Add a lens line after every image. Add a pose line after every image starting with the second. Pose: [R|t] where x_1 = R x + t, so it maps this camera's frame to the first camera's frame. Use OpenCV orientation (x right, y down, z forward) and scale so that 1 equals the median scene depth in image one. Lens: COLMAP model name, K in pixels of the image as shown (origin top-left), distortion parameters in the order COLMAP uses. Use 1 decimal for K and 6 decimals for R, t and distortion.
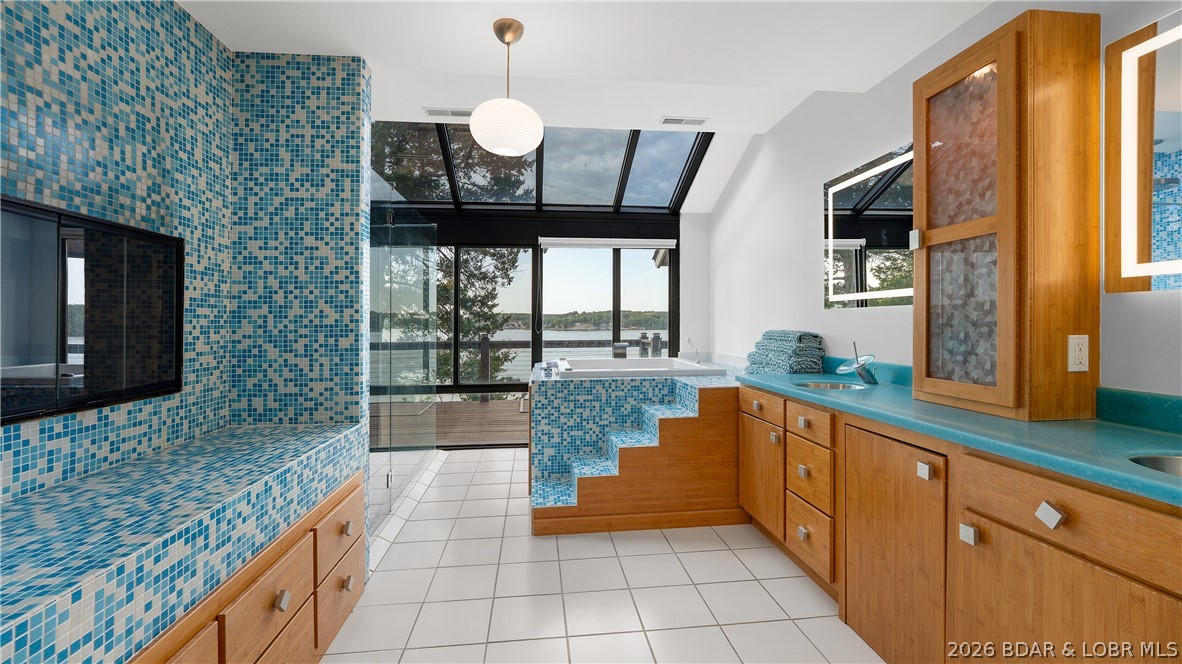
lens RADIAL K [[484.0, 0, 592.8], [0, 484.0, 317.6], [0, 0, 1]] dist [-0.001510, -0.000083]
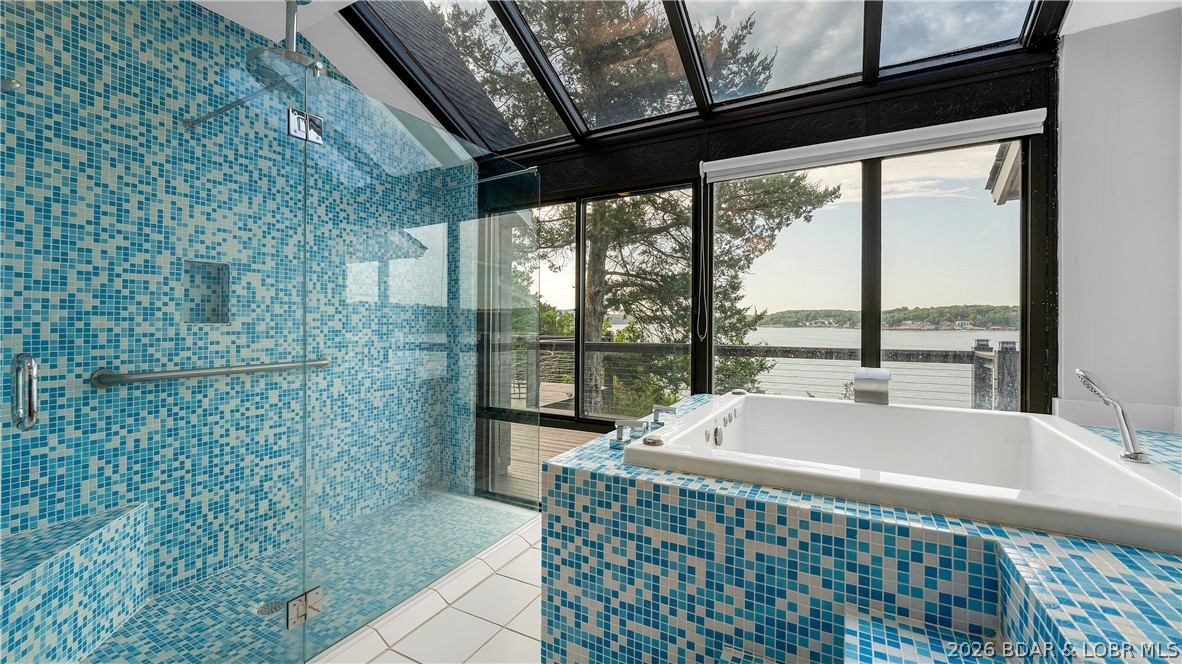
lens RADIAL K [[484.0, 0, 592.8], [0, 484.0, 317.6], [0, 0, 1]] dist [-0.001510, -0.000083]
pose [[0.819067, 0.001237, -0.573697, 0.140400], [0.001746, 0.999988, 0.004648, 0.005916], [0.573695, -0.004809, 0.819055, 0.683357]]
